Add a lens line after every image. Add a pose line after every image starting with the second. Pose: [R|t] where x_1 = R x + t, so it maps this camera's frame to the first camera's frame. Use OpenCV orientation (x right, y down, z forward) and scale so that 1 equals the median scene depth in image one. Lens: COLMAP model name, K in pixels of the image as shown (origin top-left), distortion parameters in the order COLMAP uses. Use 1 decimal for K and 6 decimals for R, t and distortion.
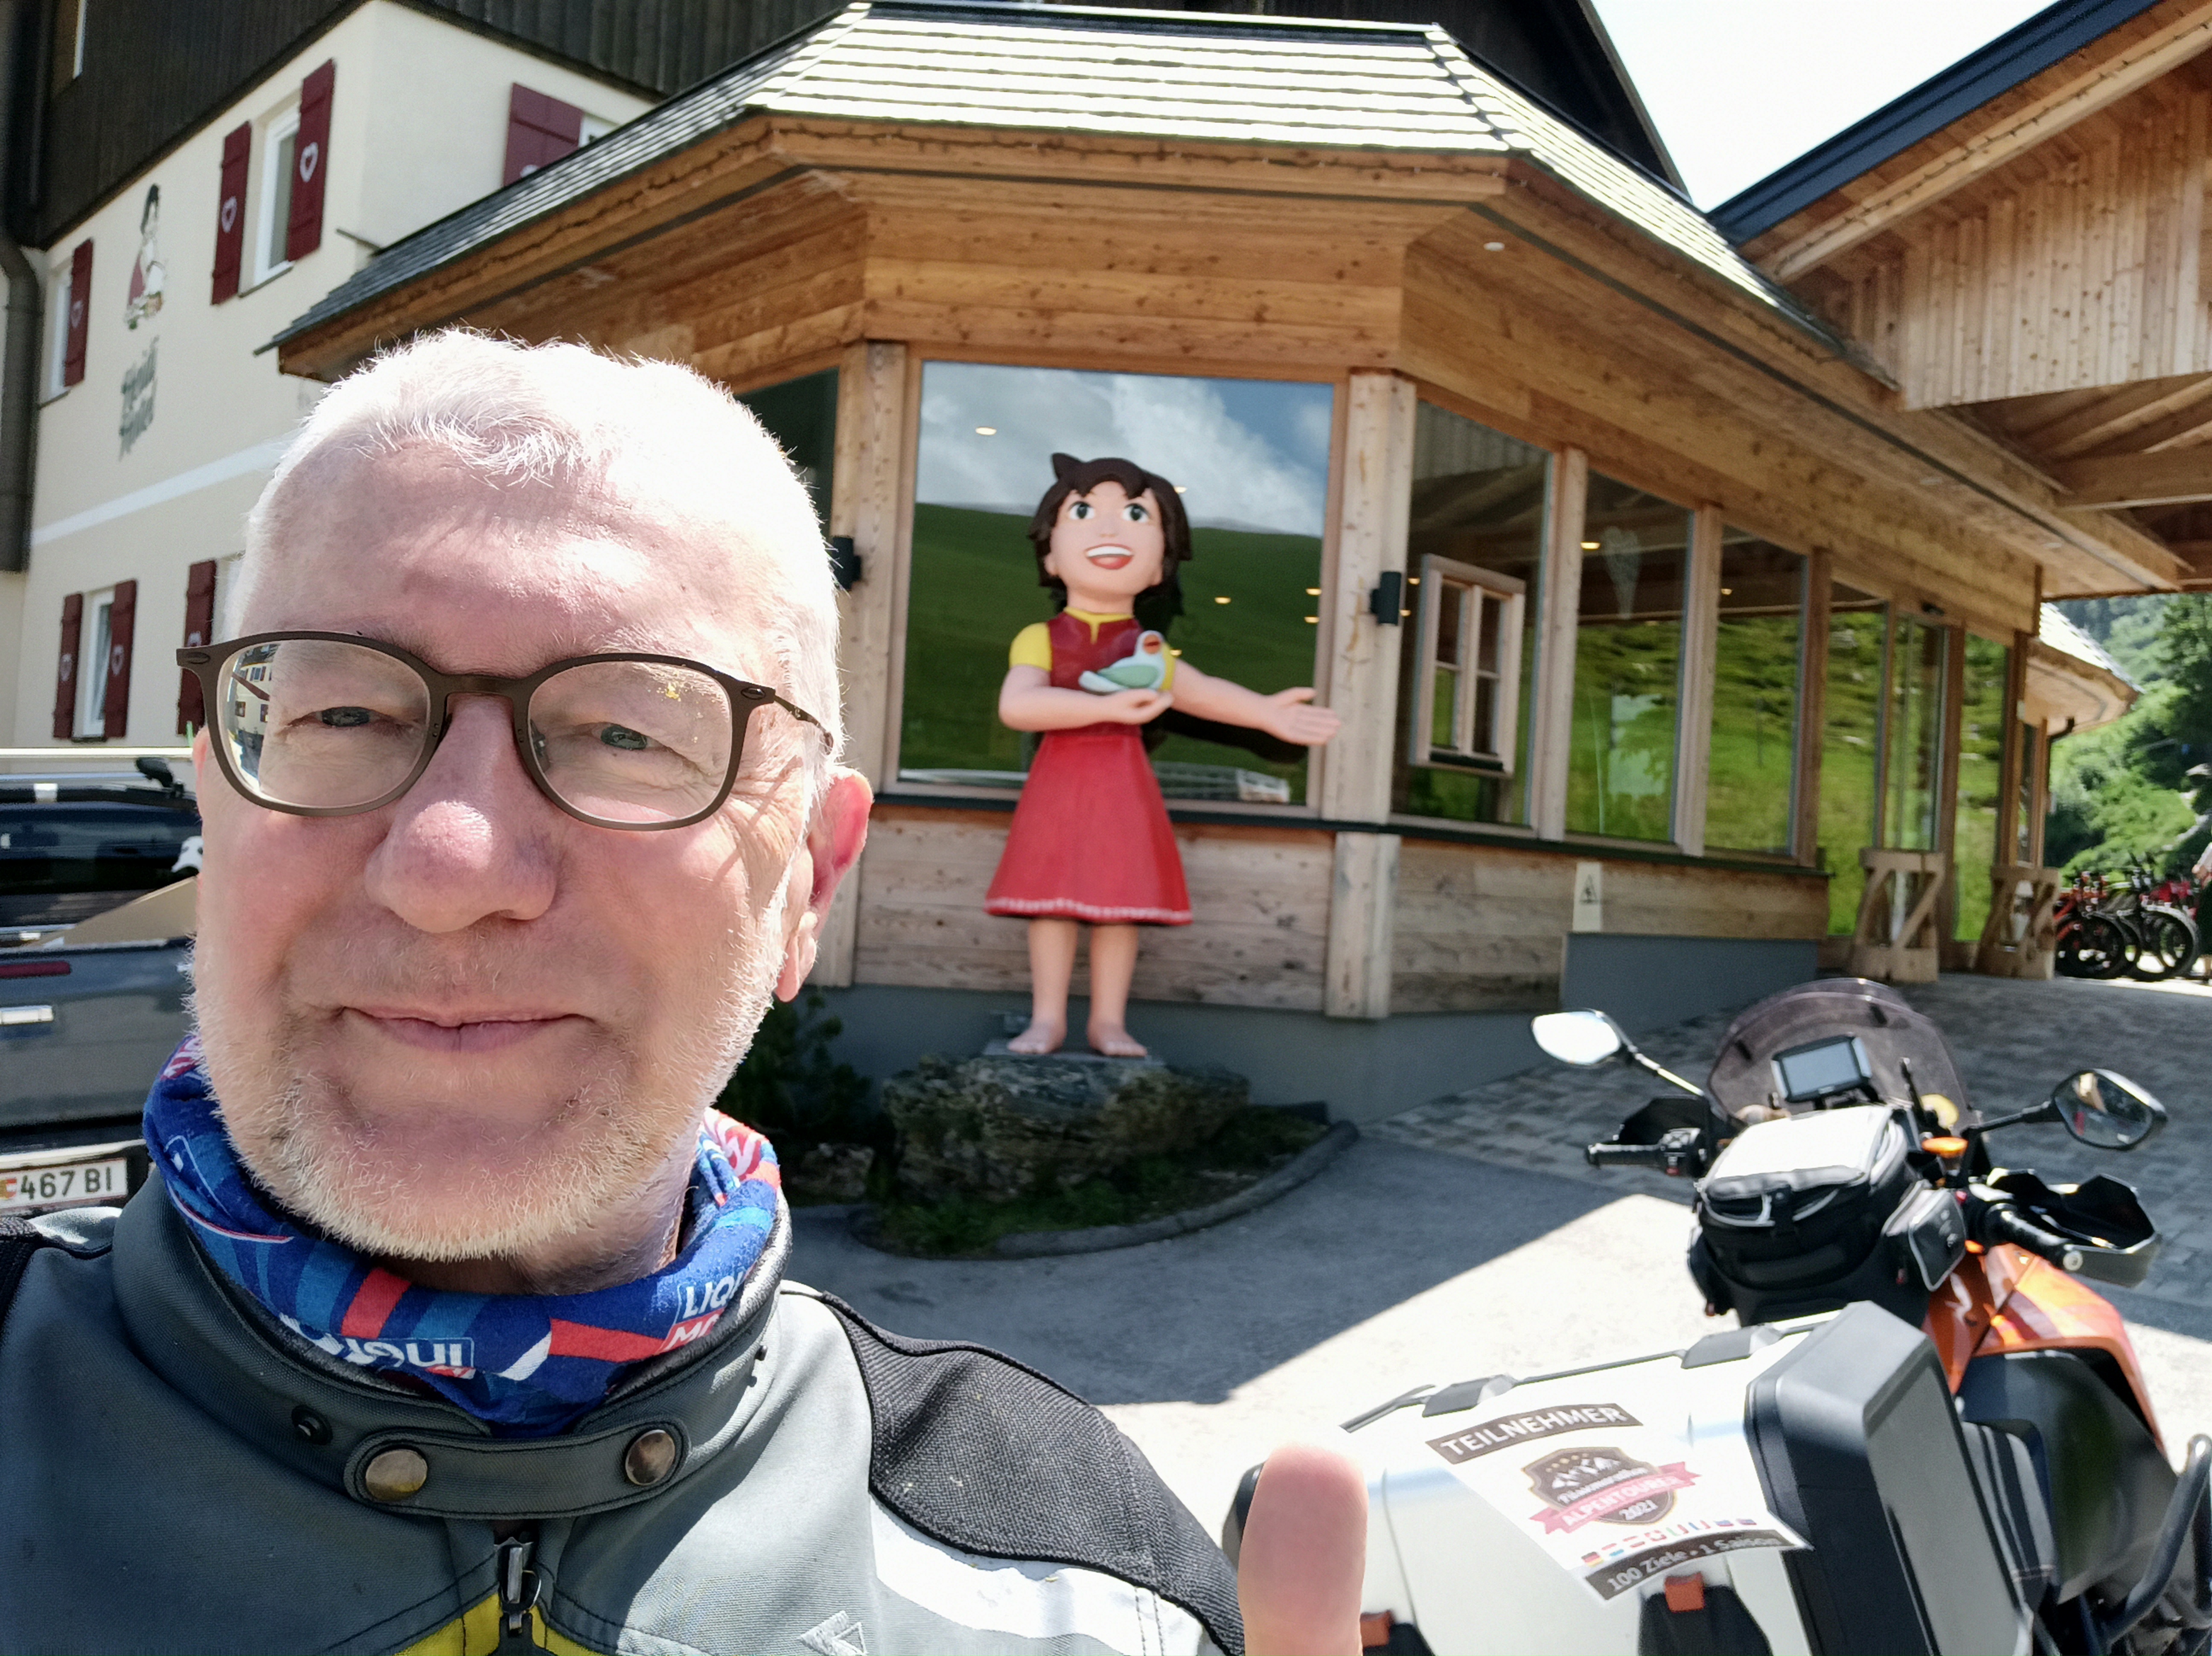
lens RADIAL K [[1716.2, 0, 1085.7], [0, 1716.2, 858.6], [0, 0, 1]] dist [0.023476, -0.024655]
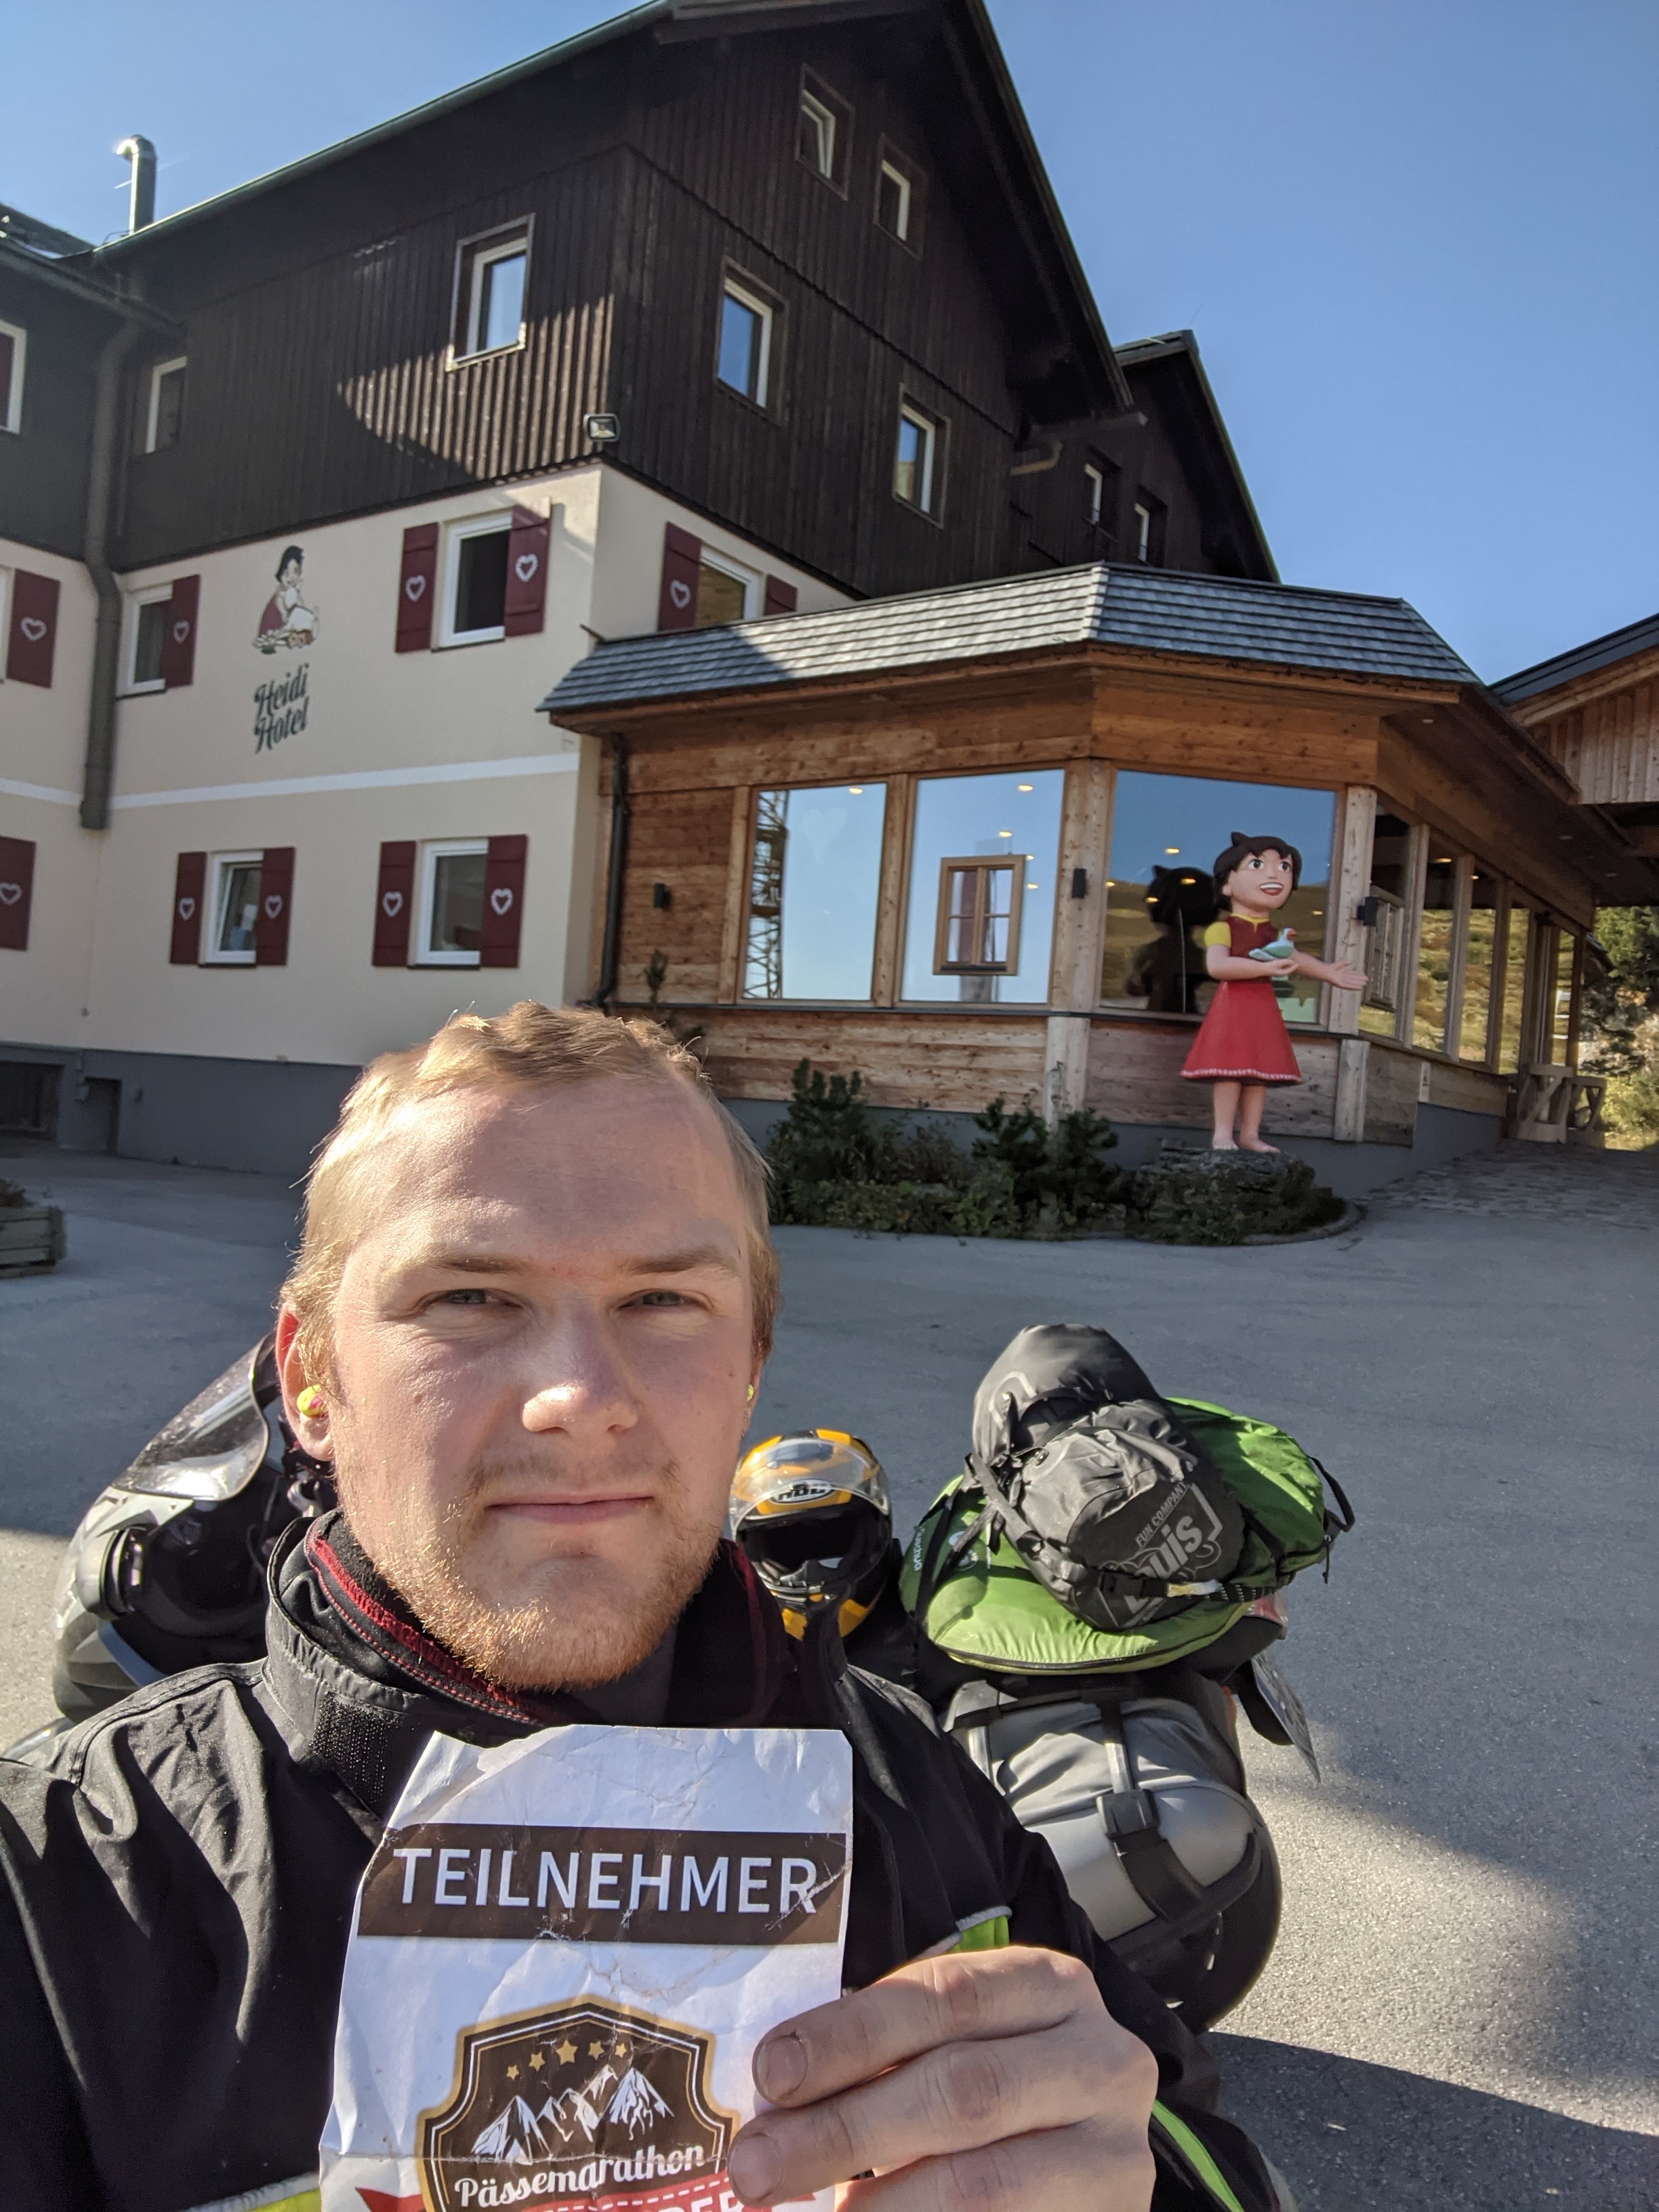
lens RADIAL K [[1682.8, 0, 820.4], [0, 1682.8, 1103.9], [0, 0, 1]] dist [0.057567, -0.049202]
pose [[0.984730, 0.011856, 0.173683, -0.702301], [-0.011711, 0.999930, -0.001864, 0.062573], [-0.173693, -0.000198, 0.984800, -0.665555]]
